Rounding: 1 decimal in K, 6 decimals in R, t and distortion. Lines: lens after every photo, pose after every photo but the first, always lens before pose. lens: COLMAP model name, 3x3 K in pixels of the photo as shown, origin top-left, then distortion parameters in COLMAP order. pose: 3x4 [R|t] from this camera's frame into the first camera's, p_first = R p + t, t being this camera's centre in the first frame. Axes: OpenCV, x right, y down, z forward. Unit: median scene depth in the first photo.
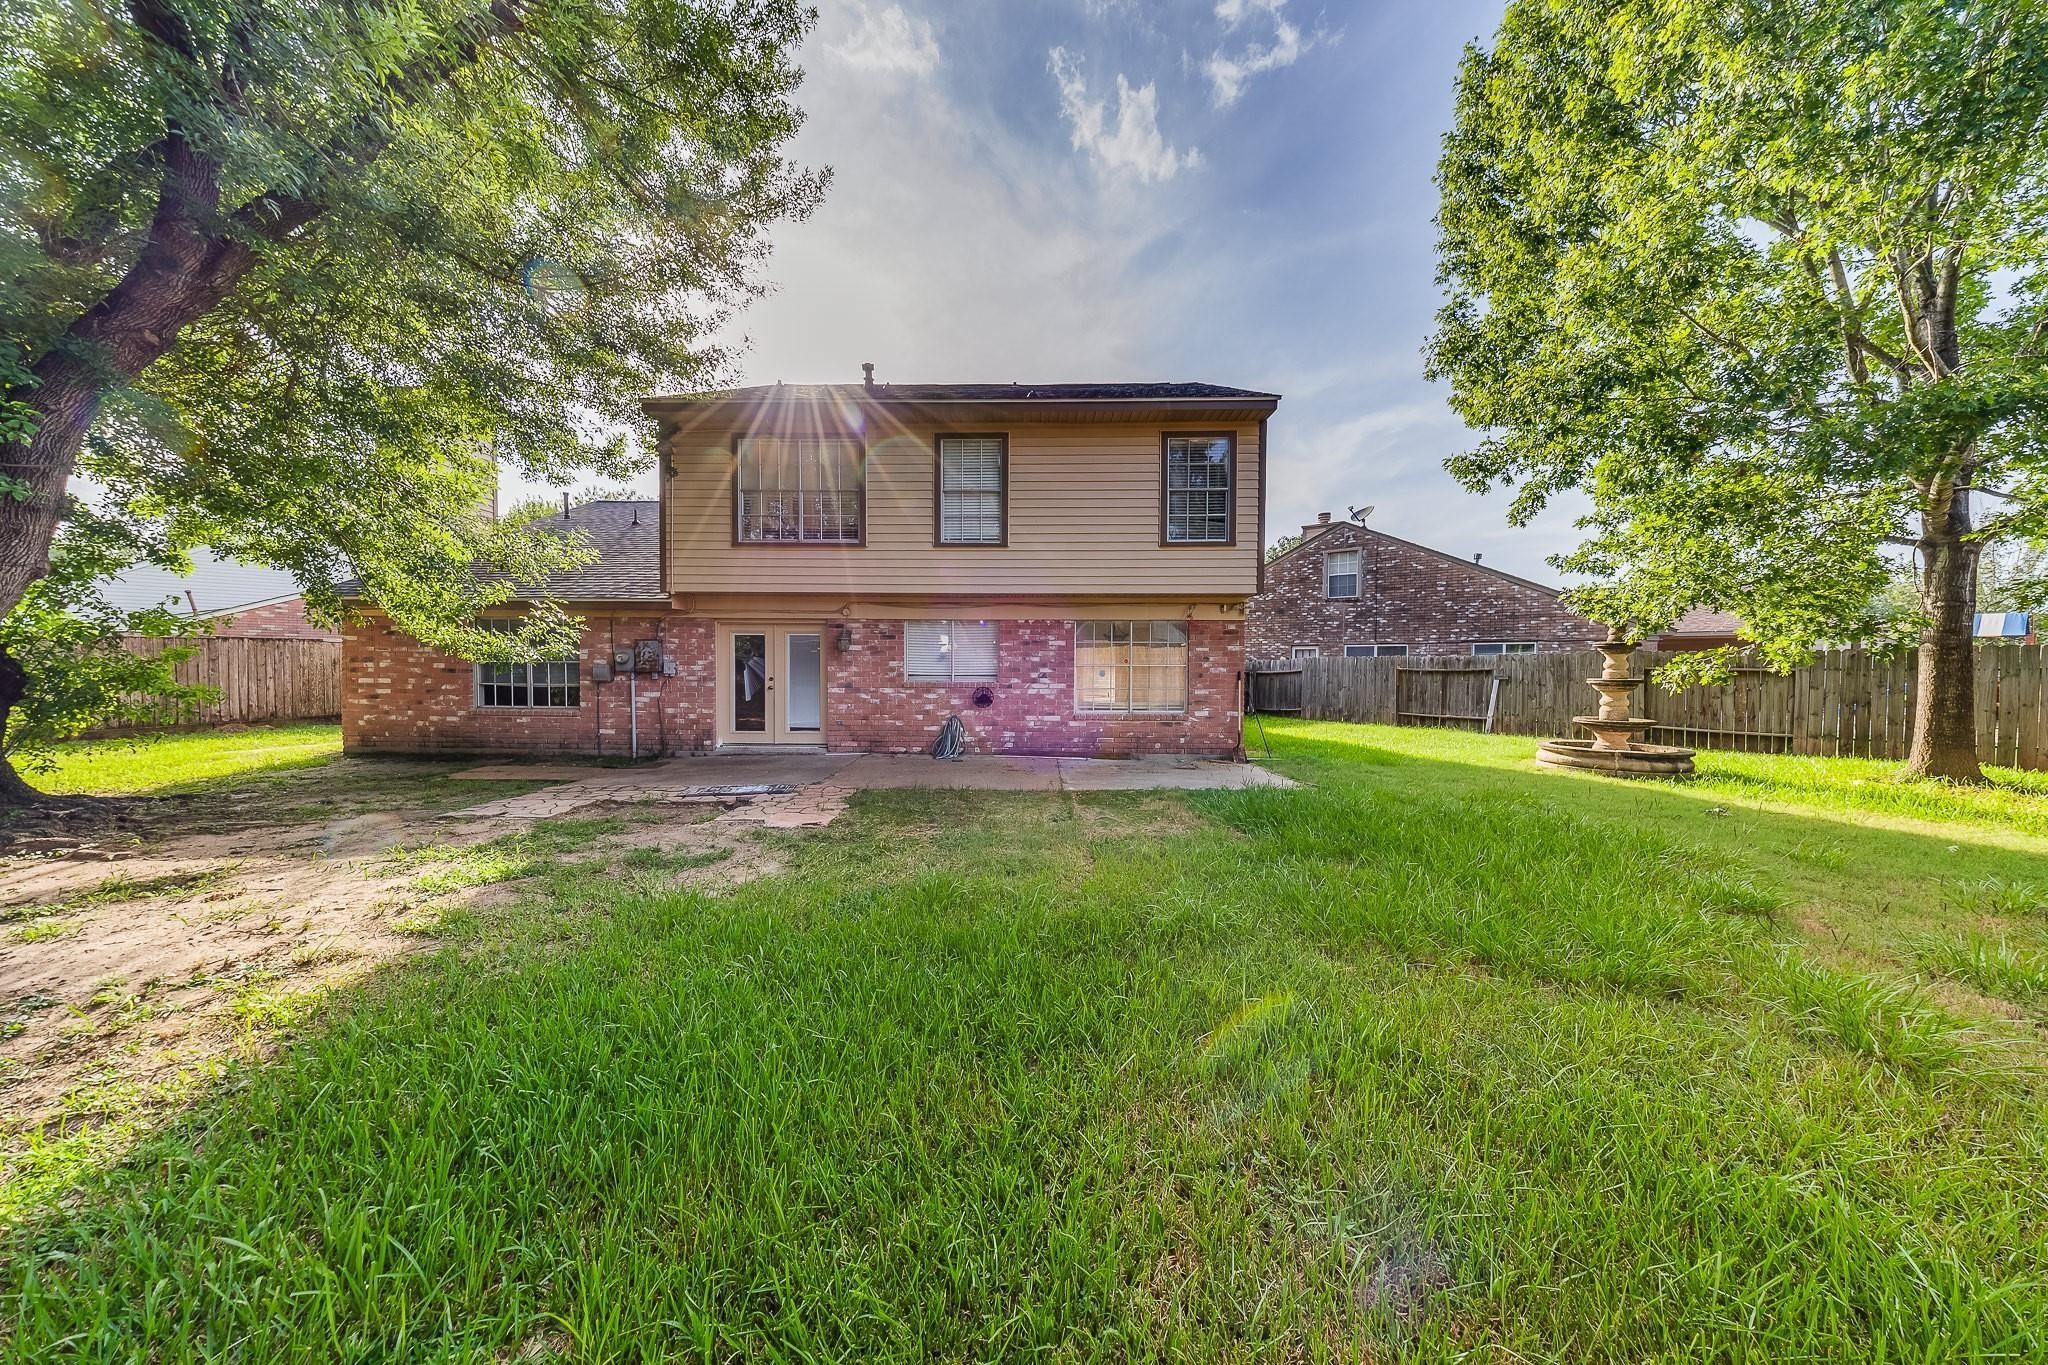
lens RADIAL K [[611.7, 0, 1024.0], [0, 611.7, 682.5], [0, 0, 1]] dist [0.000640, 0.000017]
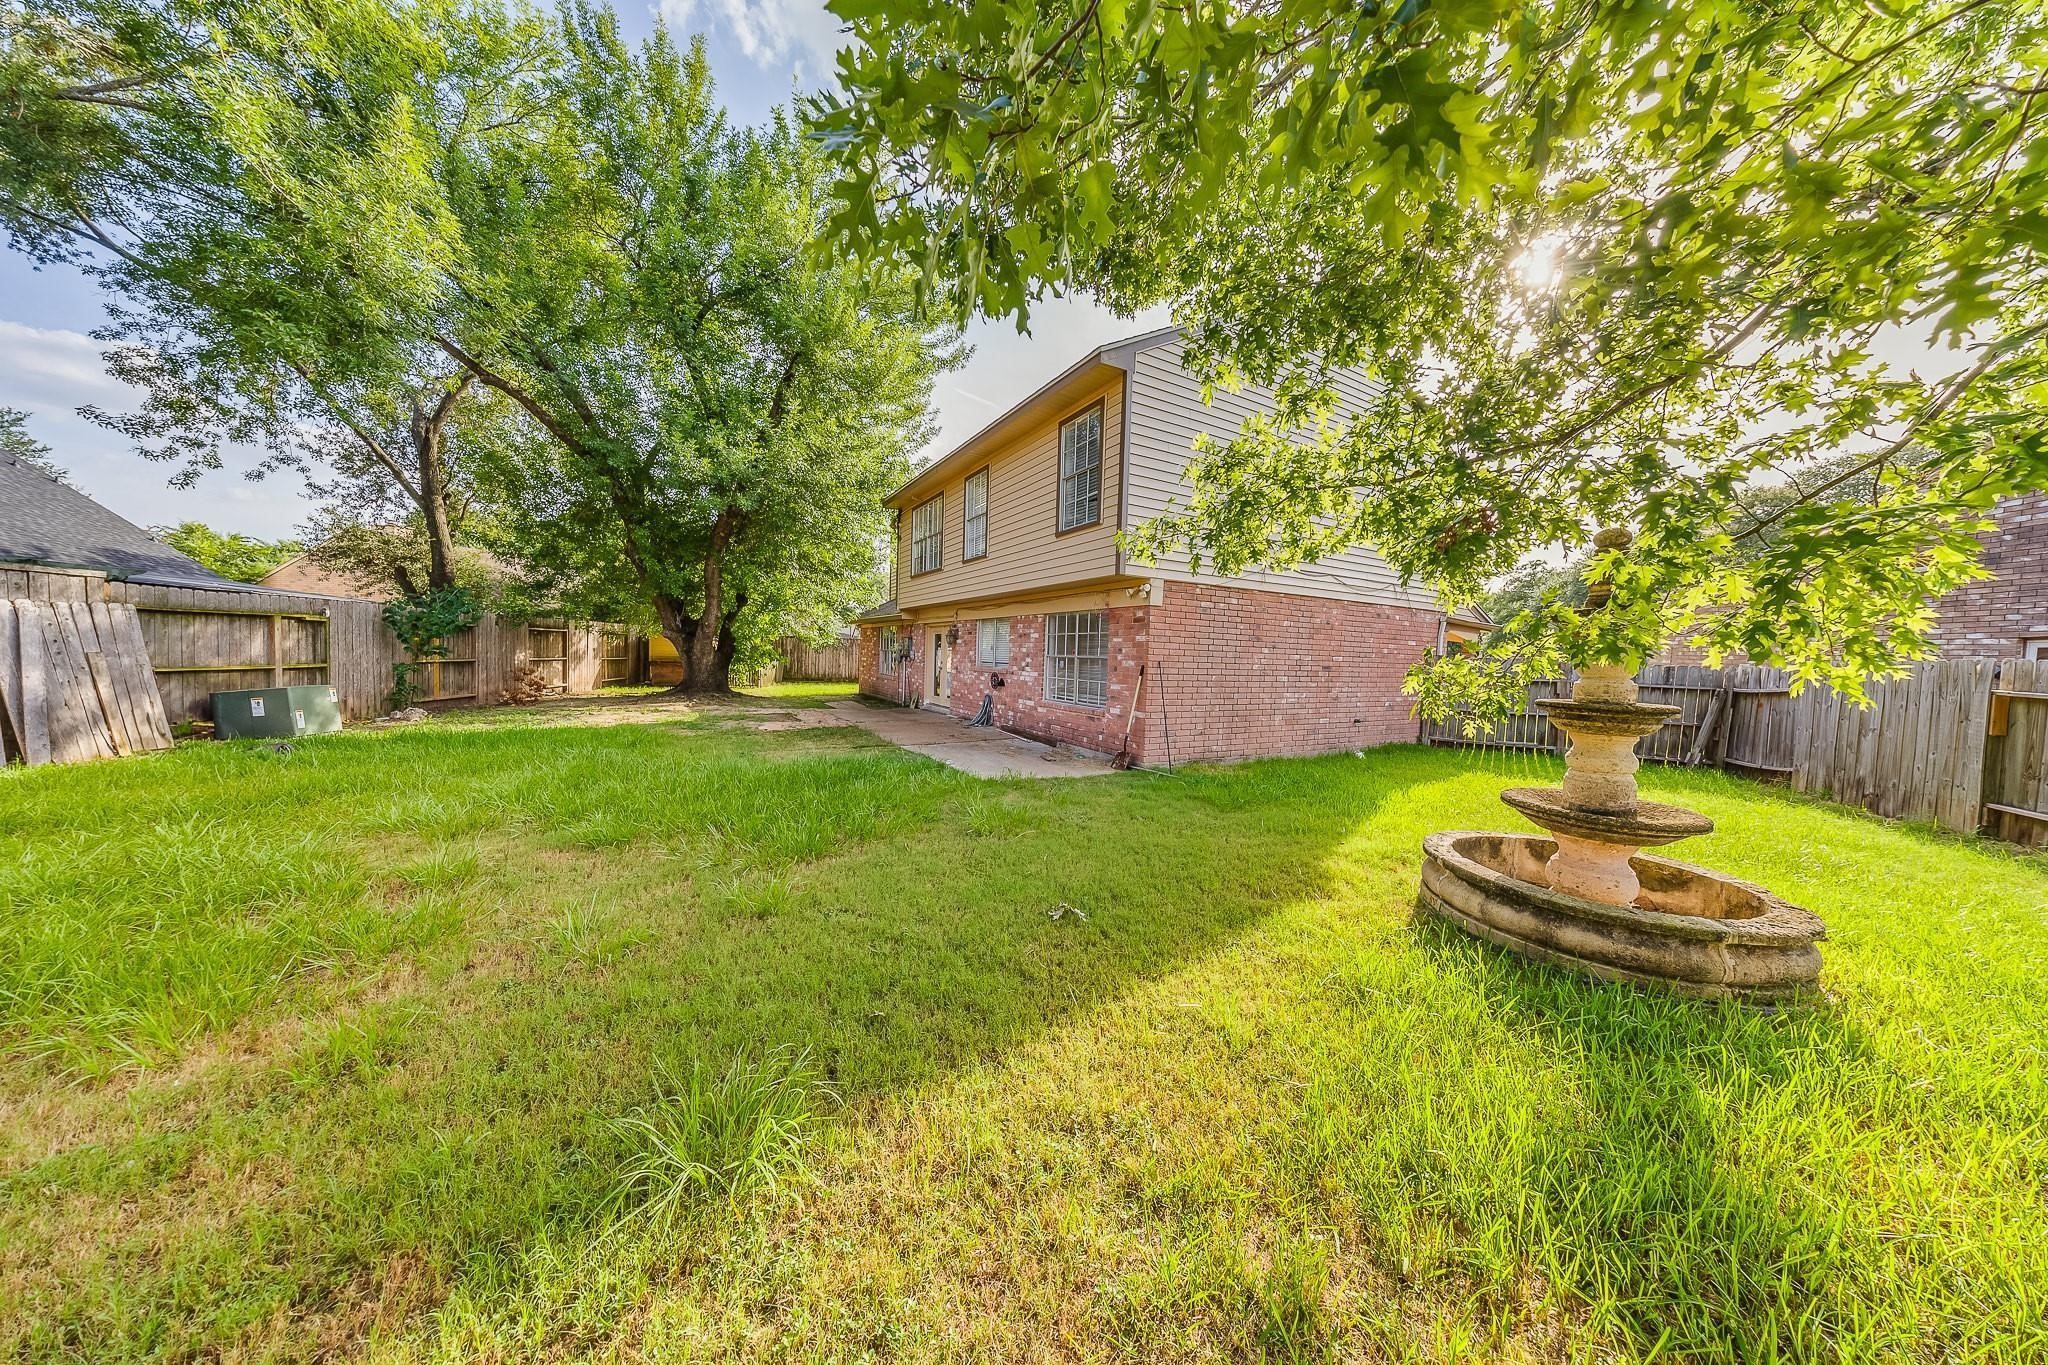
lens RADIAL K [[611.7, 0, 1024.0], [0, 611.7, 682.5], [0, 0, 1]] dist [0.000640, 0.000017]
pose [[0.492793, 0.050713, -0.868667, 1.012354], [-0.054595, 0.998135, 0.027299, -0.008675], [0.868432, 0.033972, 0.494643, 0.436089]]
